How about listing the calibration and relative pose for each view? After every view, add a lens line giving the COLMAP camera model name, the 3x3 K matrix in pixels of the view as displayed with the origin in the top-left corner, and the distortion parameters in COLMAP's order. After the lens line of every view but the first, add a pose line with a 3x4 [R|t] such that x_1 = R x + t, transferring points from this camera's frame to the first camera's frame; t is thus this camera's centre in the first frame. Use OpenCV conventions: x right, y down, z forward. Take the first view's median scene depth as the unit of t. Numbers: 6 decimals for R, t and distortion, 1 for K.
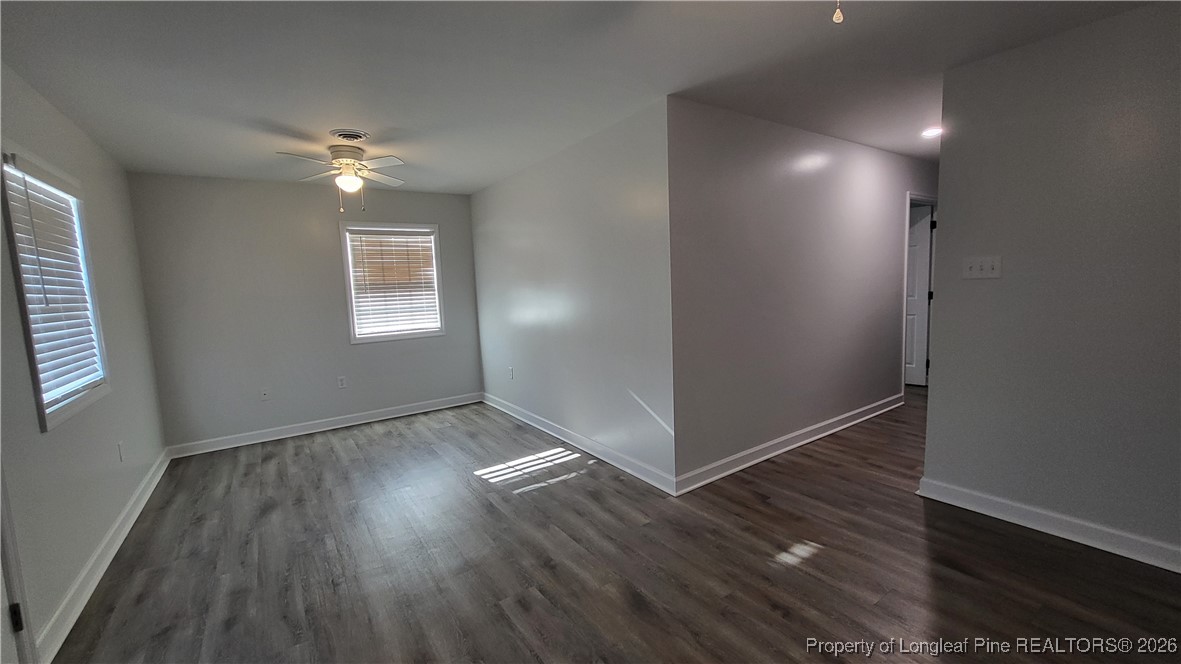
lens RADIAL K [[470.9, 0, 574.9], [0, 470.9, 329.5], [0, 0, 1]] dist [0.013114, -0.000132]
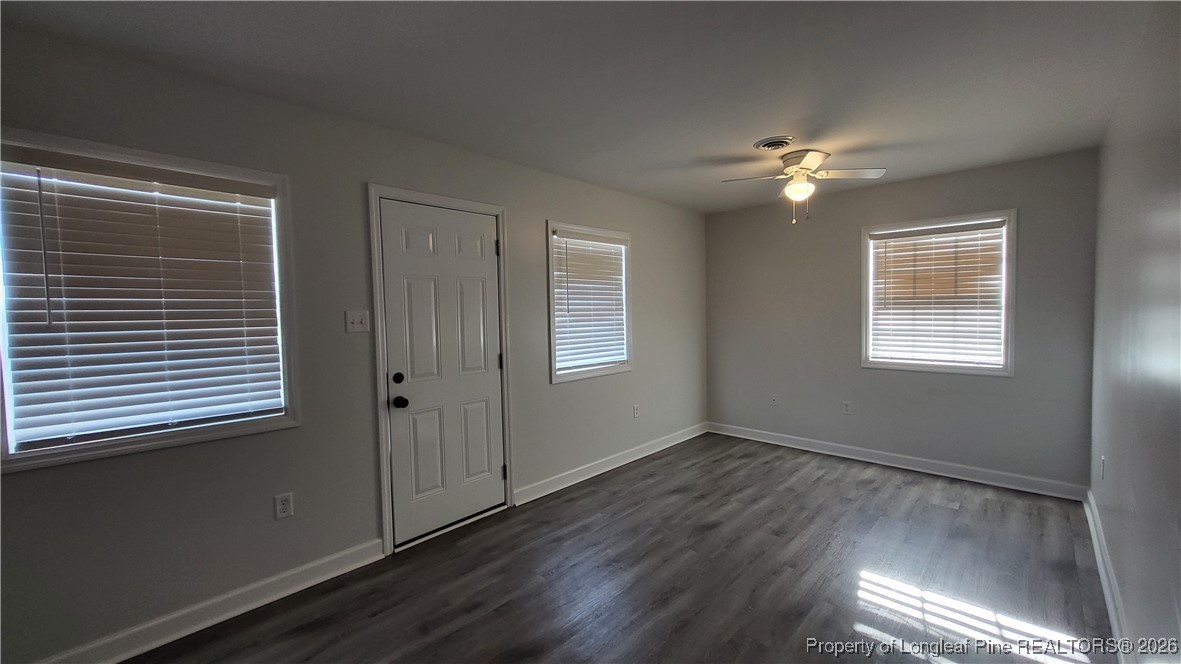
lens RADIAL K [[470.9, 0, 574.9], [0, 470.9, 329.5], [0, 0, 1]] dist [0.013114, -0.000132]
pose [[0.208313, 0.079796, -0.974802, 0.261646], [-0.091198, 0.993909, 0.061871, -0.043730], [0.973801, 0.076011, 0.214321, 0.295749]]
